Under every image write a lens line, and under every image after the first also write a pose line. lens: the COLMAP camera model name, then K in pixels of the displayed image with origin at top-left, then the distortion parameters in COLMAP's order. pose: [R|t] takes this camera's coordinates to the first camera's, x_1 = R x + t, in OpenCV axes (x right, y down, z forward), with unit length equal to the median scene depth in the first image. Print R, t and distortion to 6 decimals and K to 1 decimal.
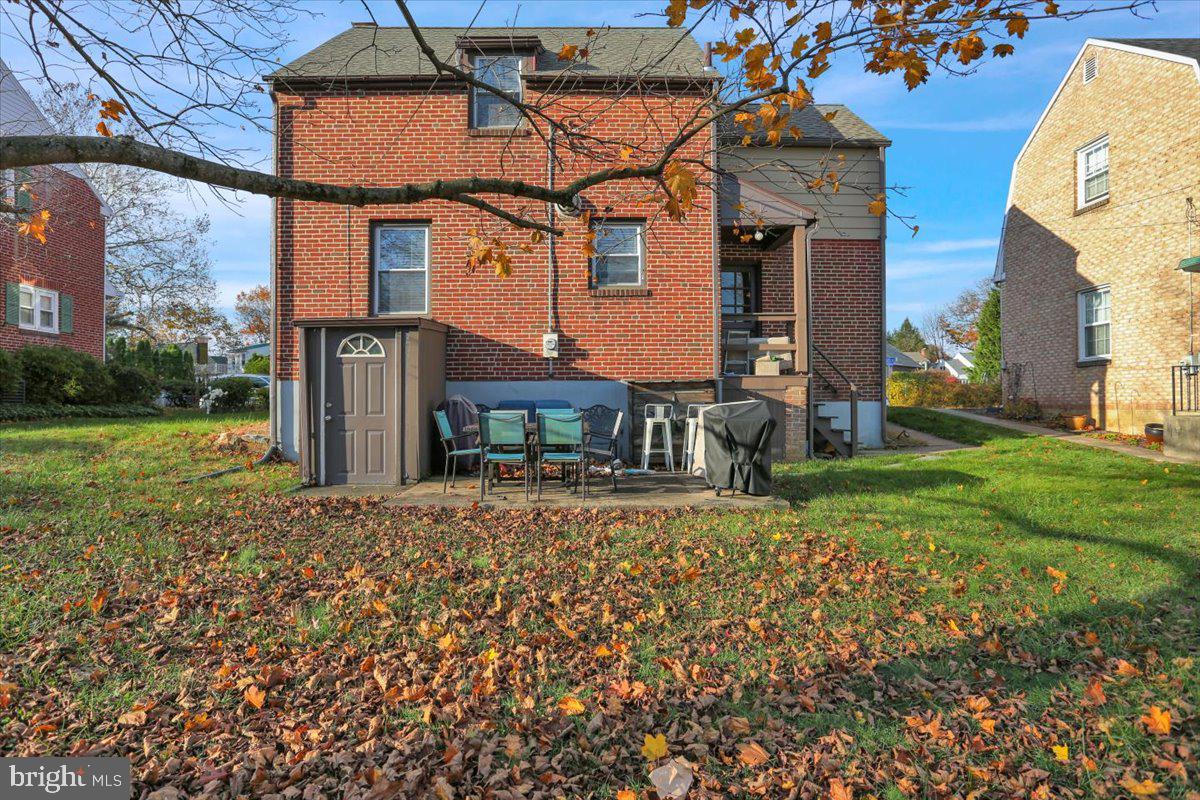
lens RADIAL K [[608.0, 0, 597.6], [0, 608.0, 389.6], [0, 0, 1]] dist [-0.076140, 0.036615]
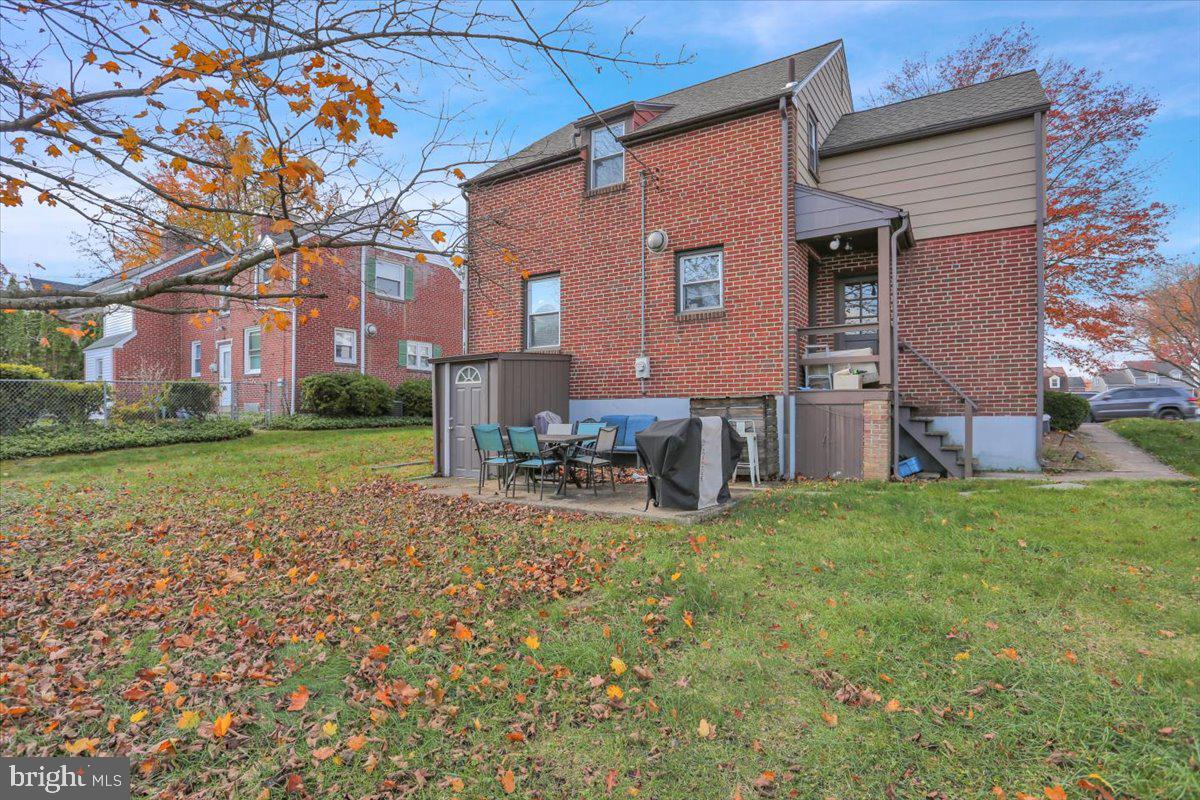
lens RADIAL K [[608.0, 0, 597.6], [0, 608.0, 389.6], [0, 0, 1]] dist [-0.076140, 0.036615]
pose [[0.833993, -0.019819, -0.551419, 0.478688], [0.005671, 0.999610, -0.027351, 0.000009], [0.551746, 0.019684, 0.833780, -0.001992]]
